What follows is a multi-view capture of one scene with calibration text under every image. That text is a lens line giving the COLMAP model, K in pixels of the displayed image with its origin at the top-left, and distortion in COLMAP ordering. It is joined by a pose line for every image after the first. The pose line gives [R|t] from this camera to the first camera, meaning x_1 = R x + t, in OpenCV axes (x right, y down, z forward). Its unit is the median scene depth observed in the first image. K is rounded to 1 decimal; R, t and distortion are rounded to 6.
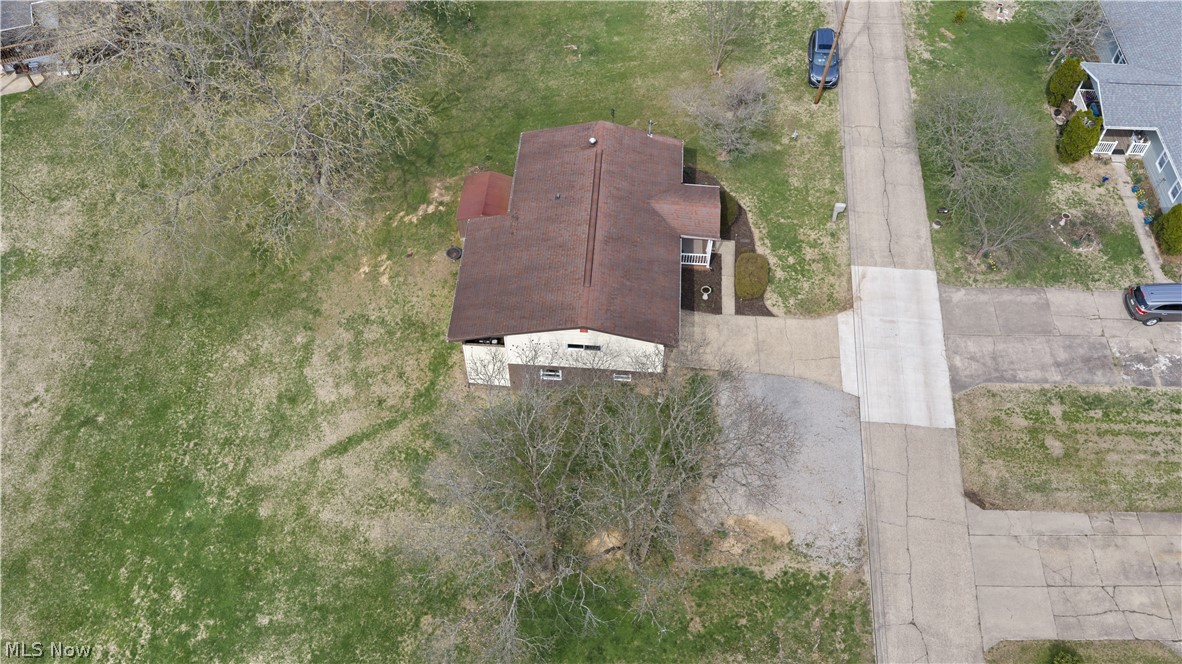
lens RADIAL K [[976.7, 0, 588.9], [0, 976.7, 338.9], [0, 0, 1]] dist [0.025736, -0.054193]
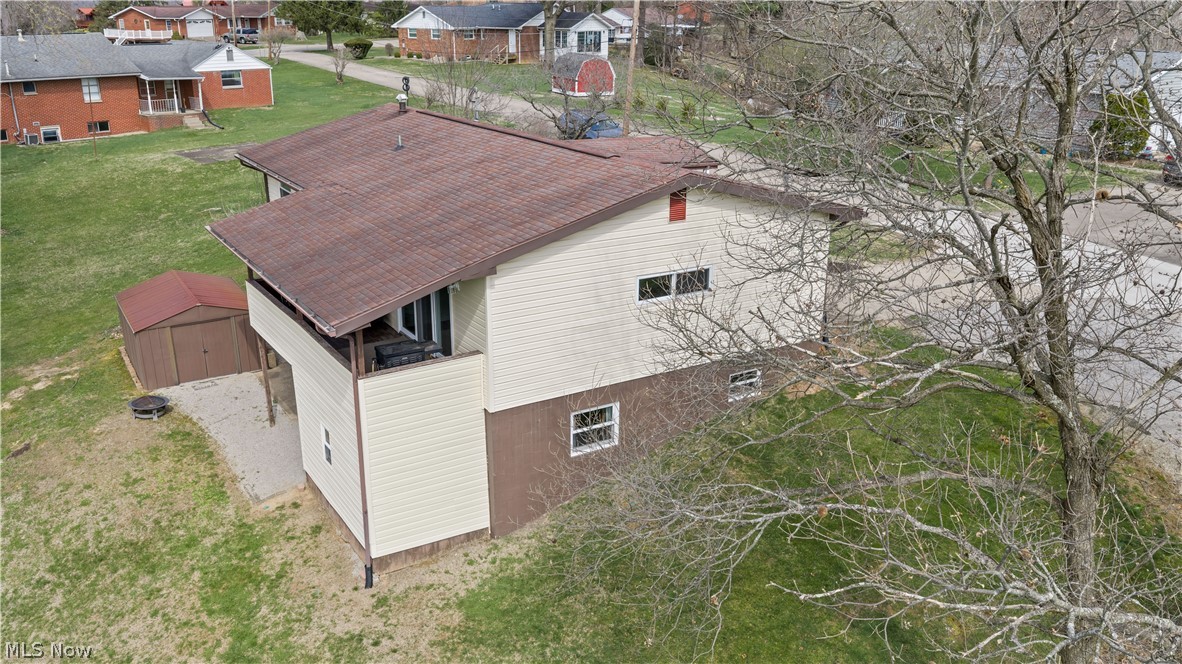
lens RADIAL K [[976.7, 0, 588.9], [0, 976.7, 338.9], [0, 0, 1]] dist [0.025736, -0.054193]
pose [[0.812118, -0.191866, 0.551047, -0.225084], [0.464969, 0.783353, -0.412507, 0.152261], [-0.352518, 0.591224, 0.725386, 0.680973]]
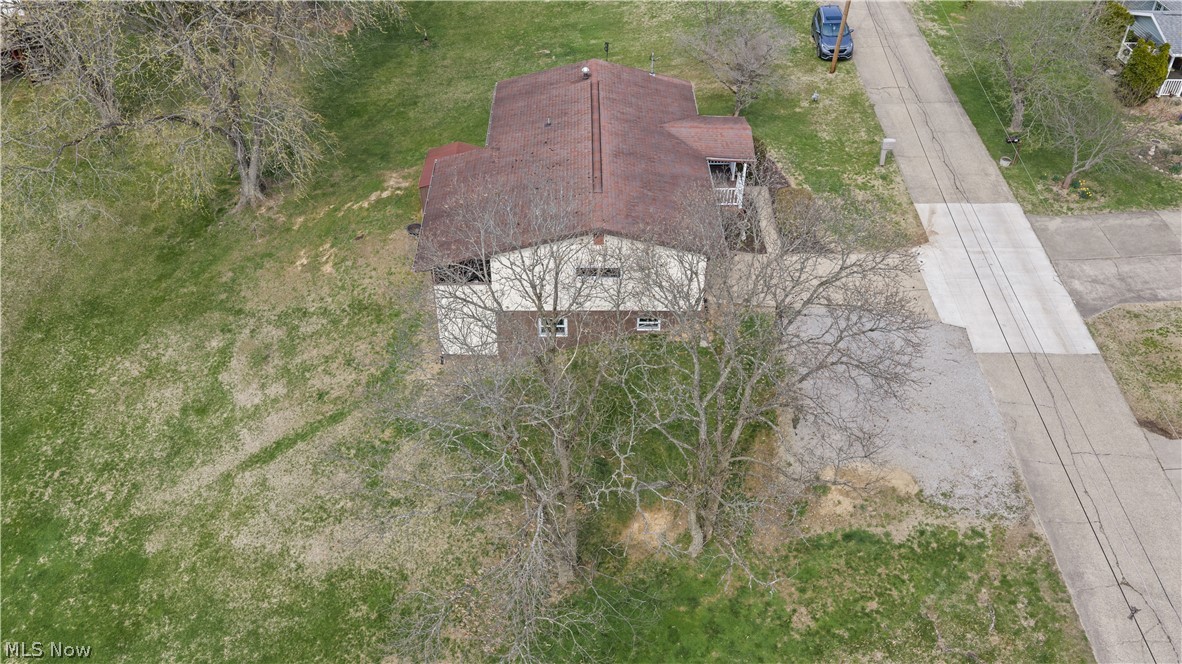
lens RADIAL K [[976.7, 0, 588.9], [0, 976.7, 338.9], [0, 0, 1]] dist [0.025736, -0.054193]
pose [[0.997075, -0.047534, 0.059851, -0.053962], [0.060662, 0.968539, -0.241355, 0.215973], [-0.046495, 0.244279, 0.968590, 0.264631]]
